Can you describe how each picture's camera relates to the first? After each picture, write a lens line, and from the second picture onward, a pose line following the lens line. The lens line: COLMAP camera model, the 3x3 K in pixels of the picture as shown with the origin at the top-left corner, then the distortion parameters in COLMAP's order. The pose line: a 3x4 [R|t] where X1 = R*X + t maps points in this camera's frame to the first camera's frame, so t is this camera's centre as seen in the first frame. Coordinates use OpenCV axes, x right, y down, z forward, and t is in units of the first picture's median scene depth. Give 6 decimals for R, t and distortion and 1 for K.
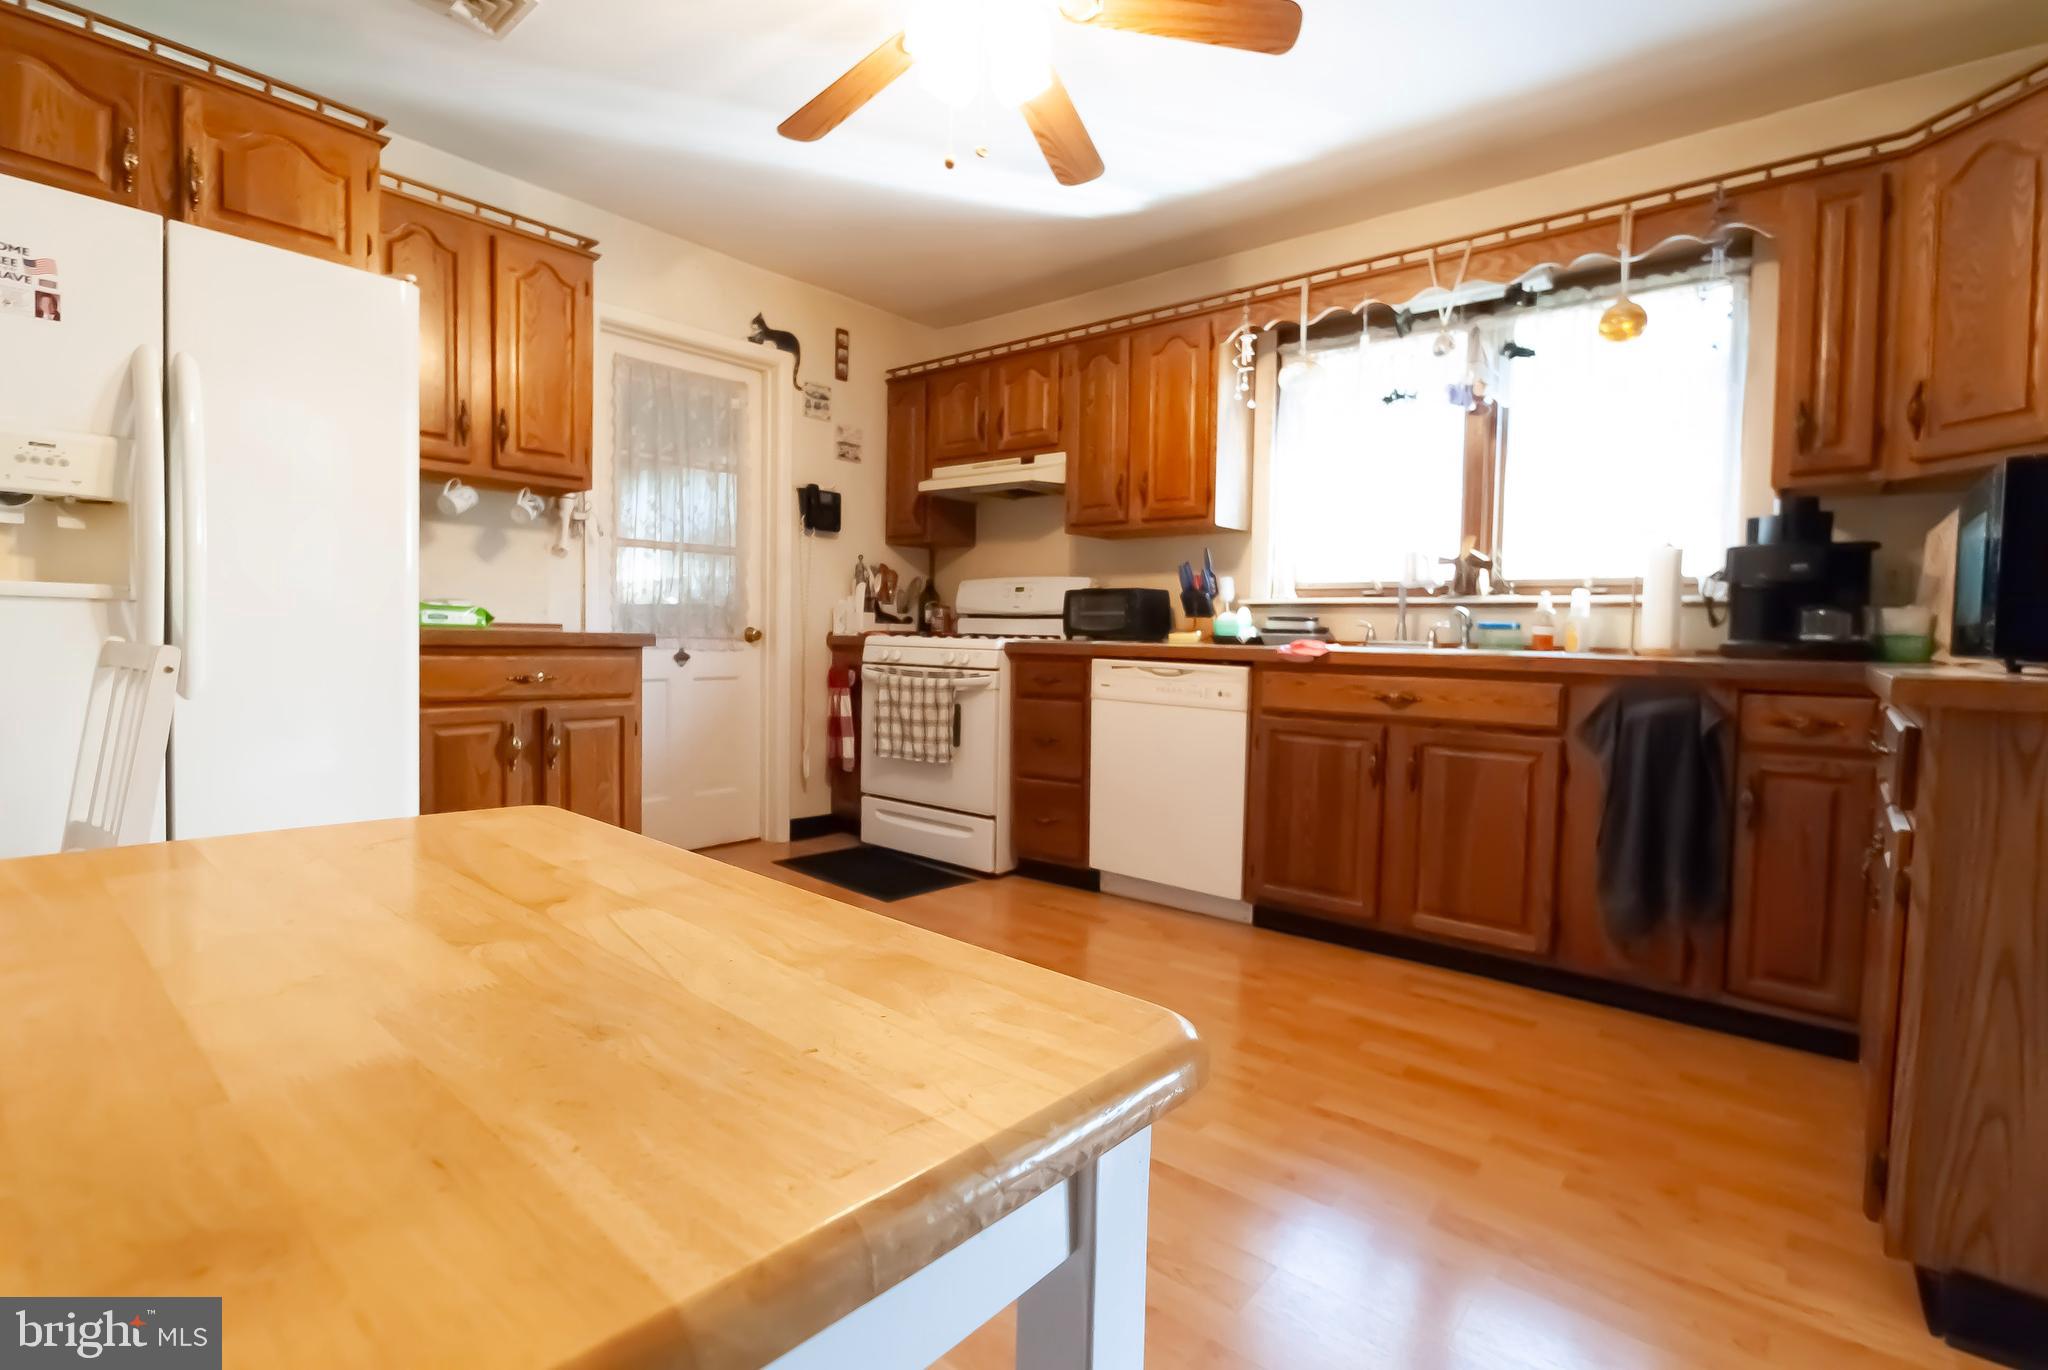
lens RADIAL K [[966.0, 0, 1036.2], [0, 966.0, 670.5], [0, 0, 1]] dist [-0.018273, 0.012810]
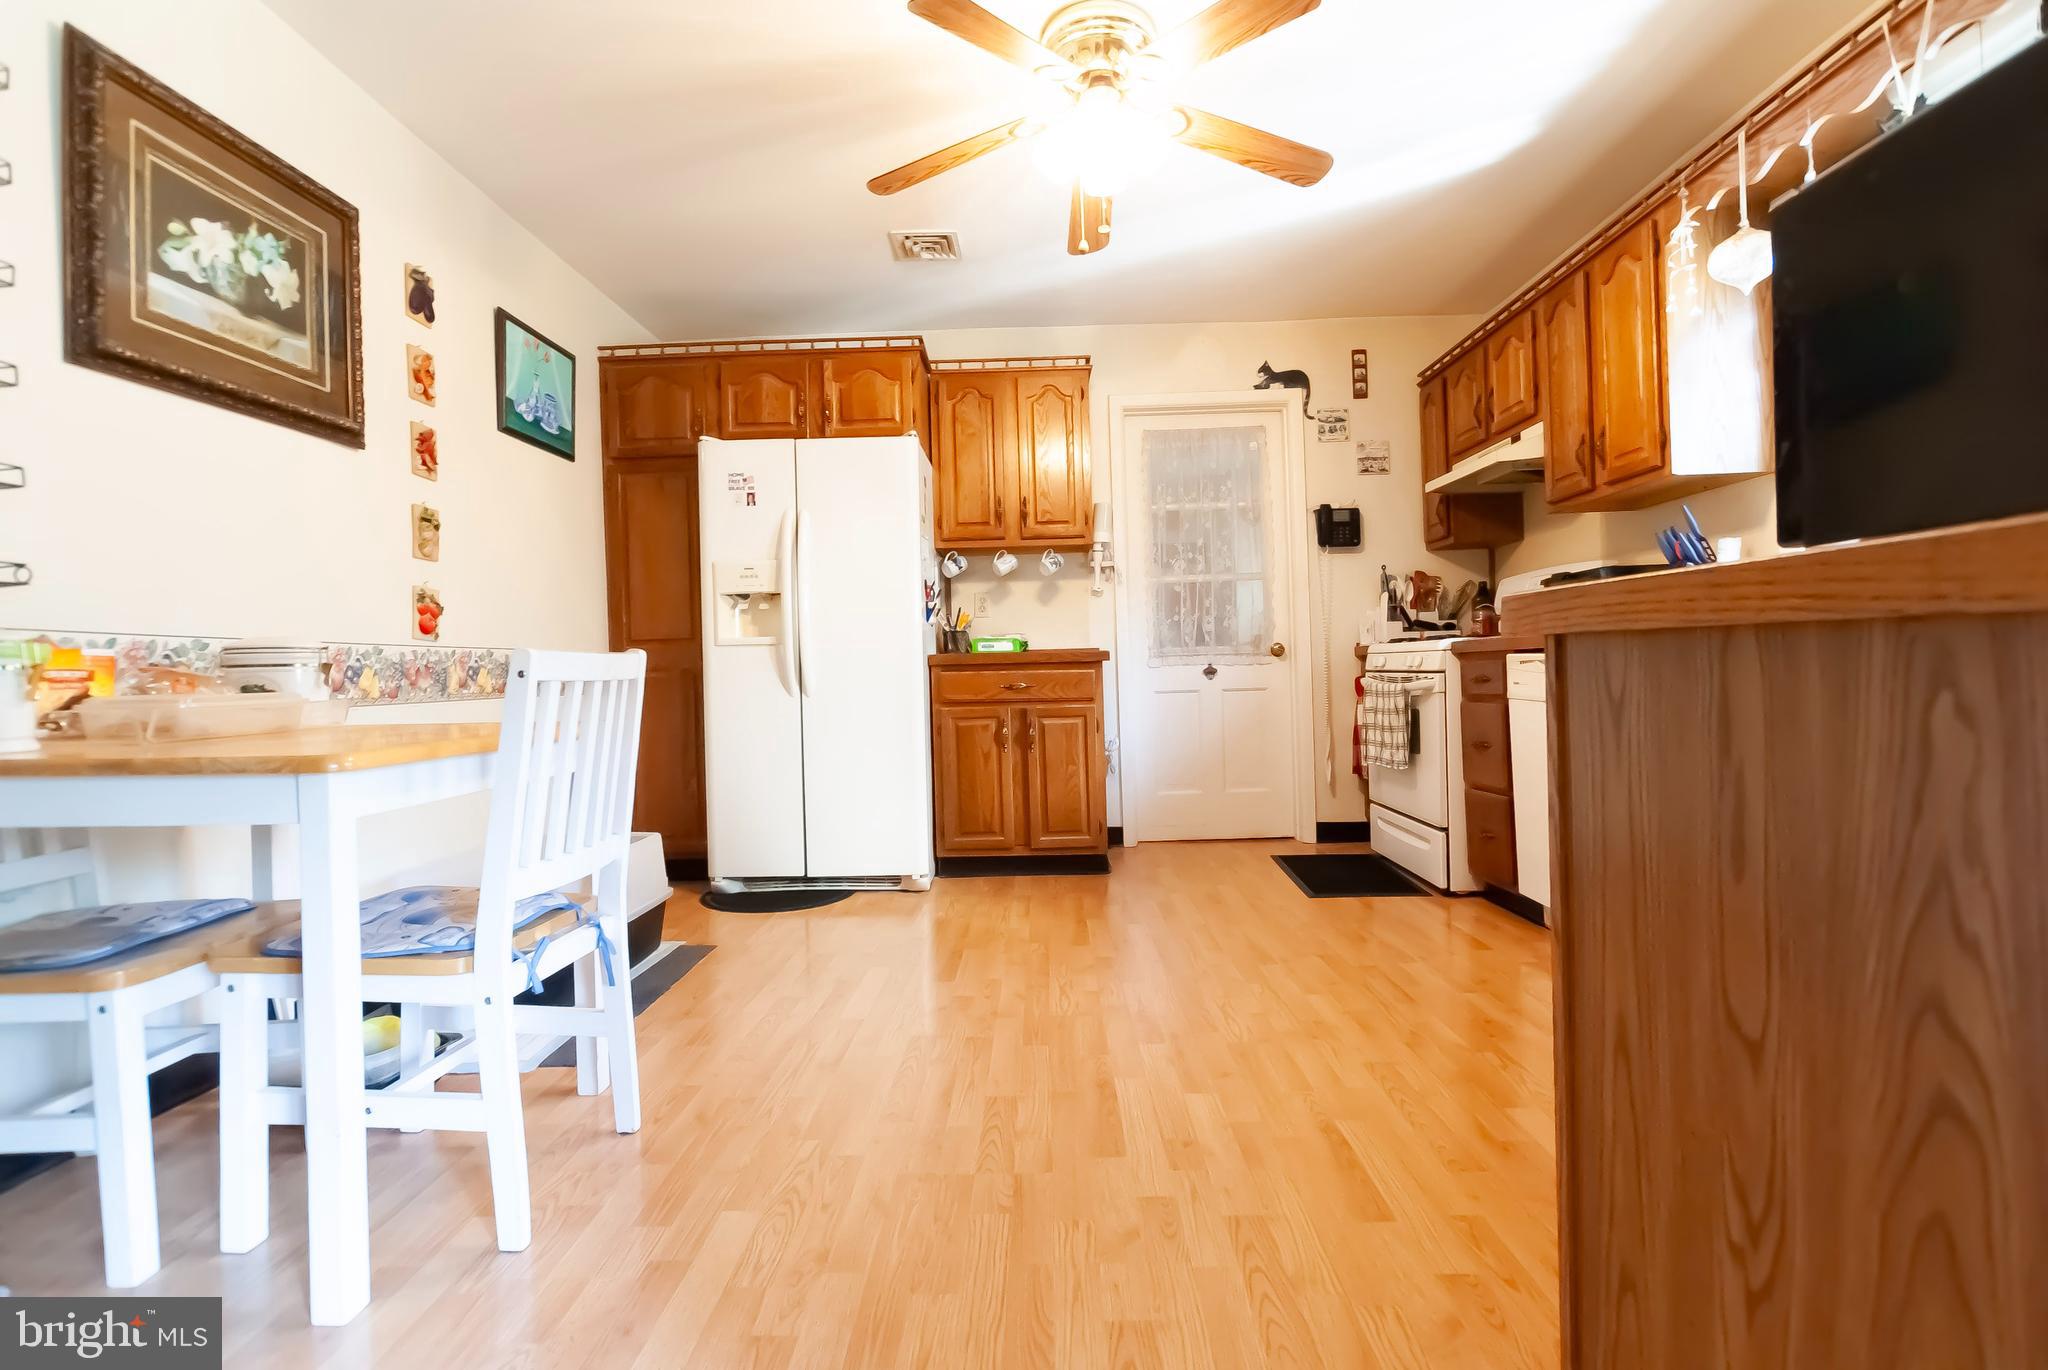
lens RADIAL K [[966.0, 0, 1036.2], [0, 966.0, 670.5], [0, 0, 1]] dist [-0.018273, 0.012810]
pose [[0.624940, -0.036982, -0.779797, 0.438493], [0.010945, 0.999194, -0.038615, 0.029581], [0.780596, 0.015597, 0.624841, 0.106393]]
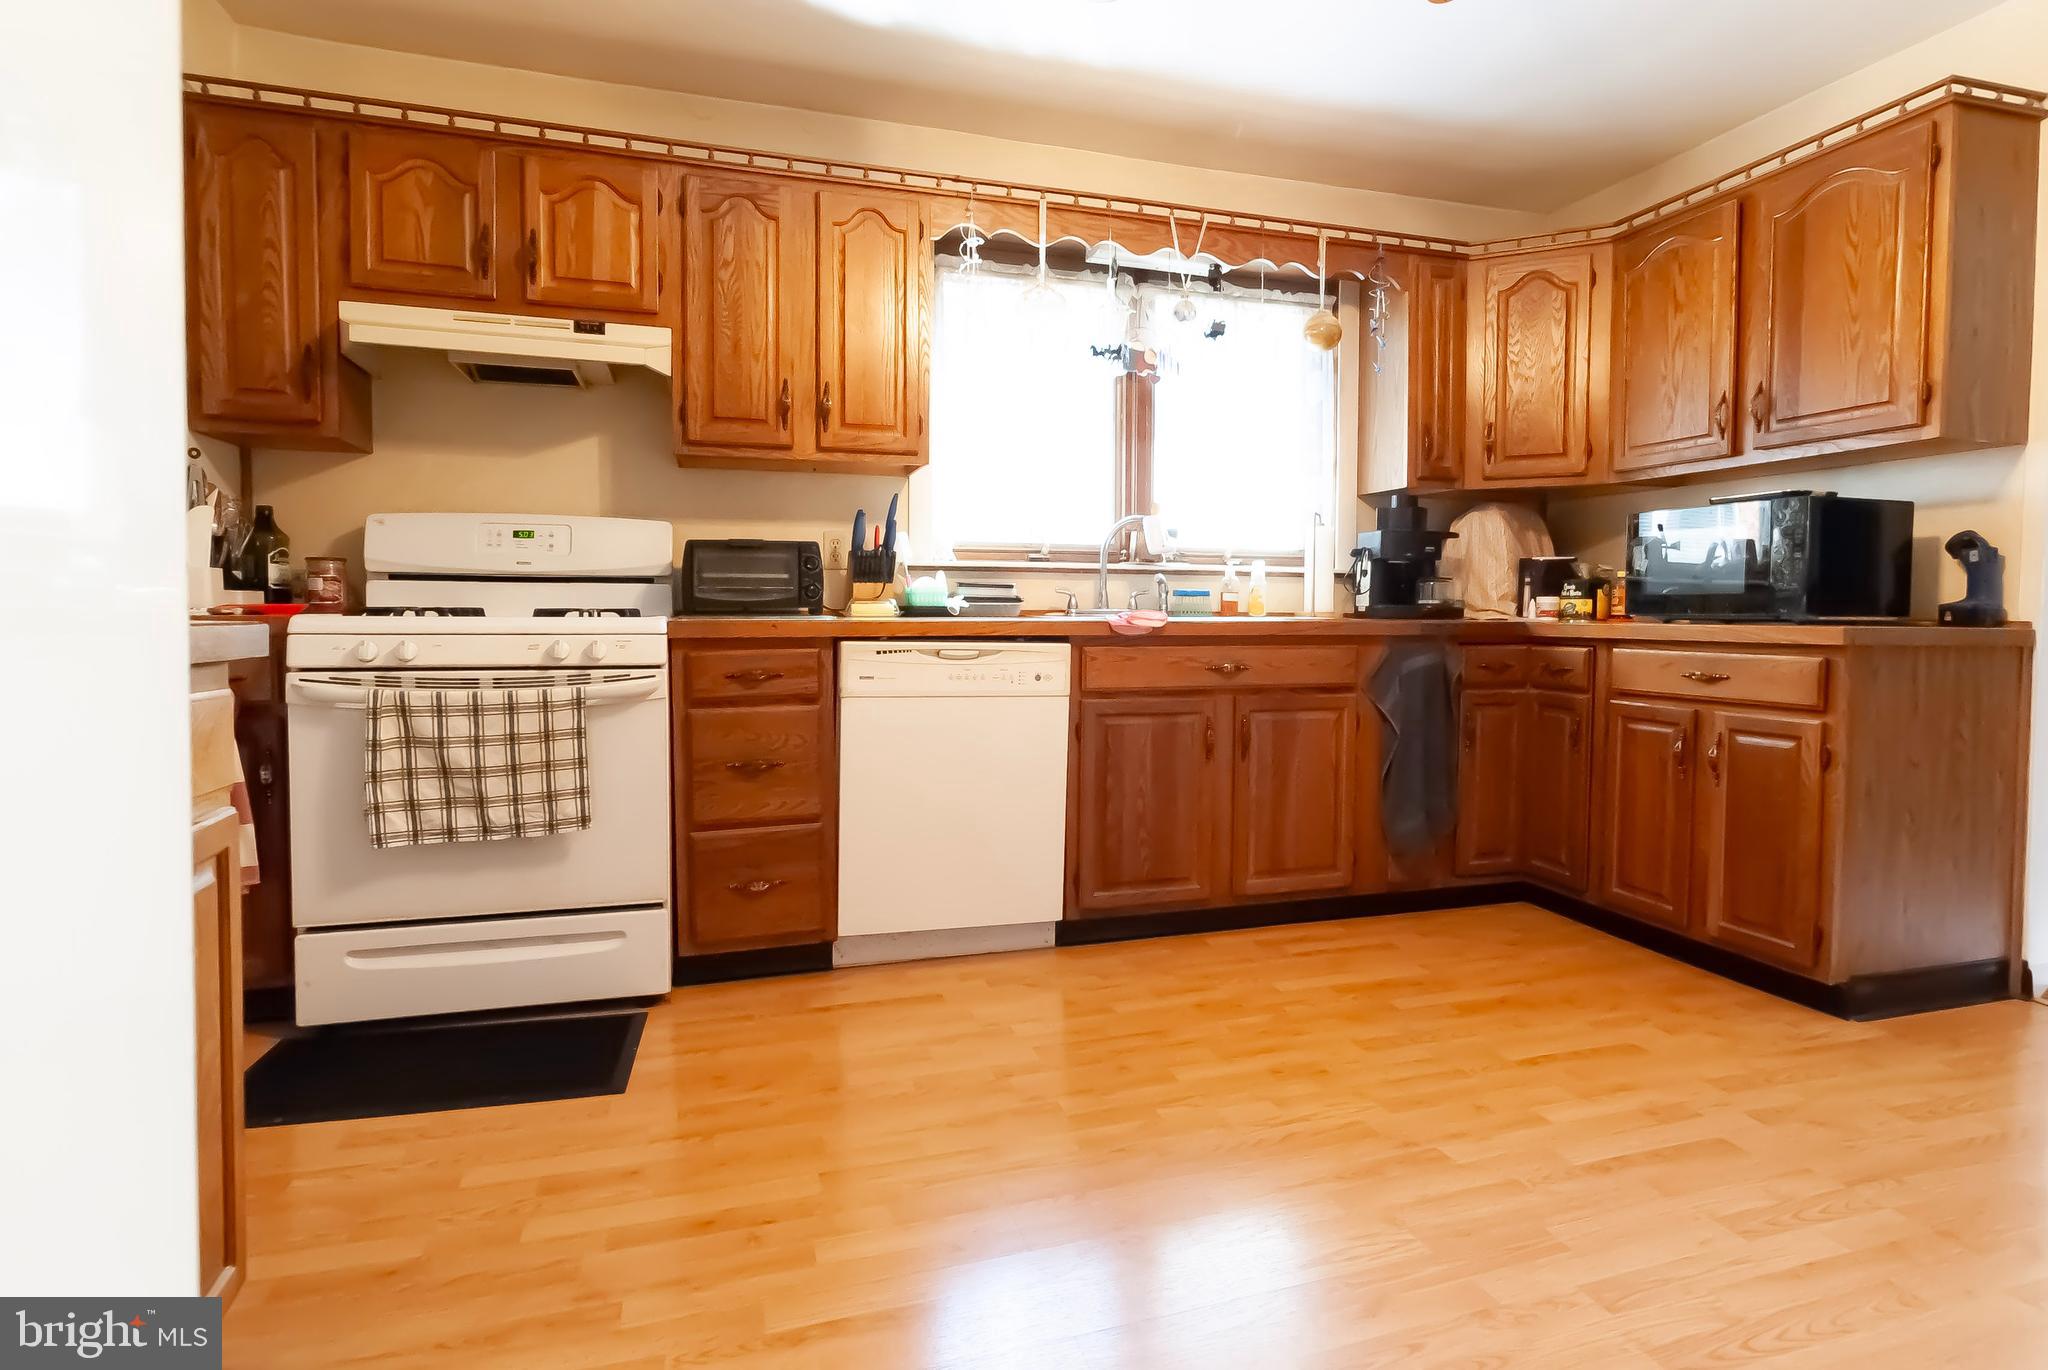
lens RADIAL K [[1095.9, 0, 1052.3], [0, 1095.9, 652.2], [0, 0, 1]] dist [-0.006335, 0.001382]
pose [[0.535939, -0.049913, 0.842780, -0.495037], [0.037995, 0.998665, 0.034983, -0.024631], [-0.843402, 0.013273, 0.537120, 0.407827]]
